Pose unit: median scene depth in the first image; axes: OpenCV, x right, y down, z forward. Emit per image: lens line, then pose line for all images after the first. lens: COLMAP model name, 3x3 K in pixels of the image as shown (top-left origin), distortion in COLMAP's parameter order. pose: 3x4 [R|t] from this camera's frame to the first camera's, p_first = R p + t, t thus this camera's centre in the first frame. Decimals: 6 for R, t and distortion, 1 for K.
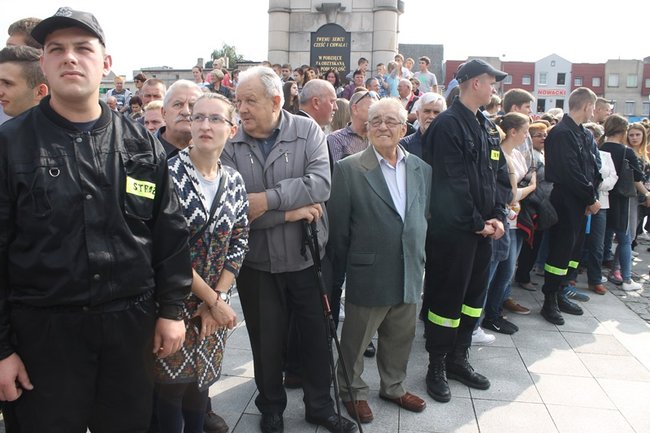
lens RADIAL K [[557.1, 0, 319.8], [0, 557.1, 240.2], [0, 0, 1]] dist [-0.159005, 0.139362]
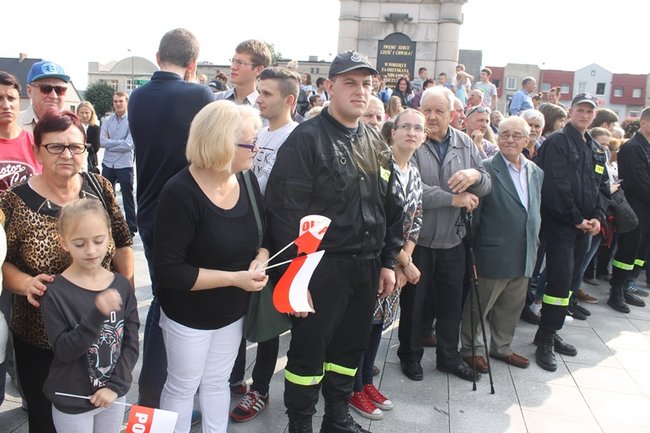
lens RADIAL K [[557.1, 0, 327.6], [0, 557.1, 227.6], [0, 0, 1]] dist [-0.159005, 0.139362]
pose [[0.997938, 0.048937, -0.041524, -0.134214], [-0.049827, 0.998544, -0.020685, 0.026110], [0.040451, 0.022711, 0.998923, -0.149310]]
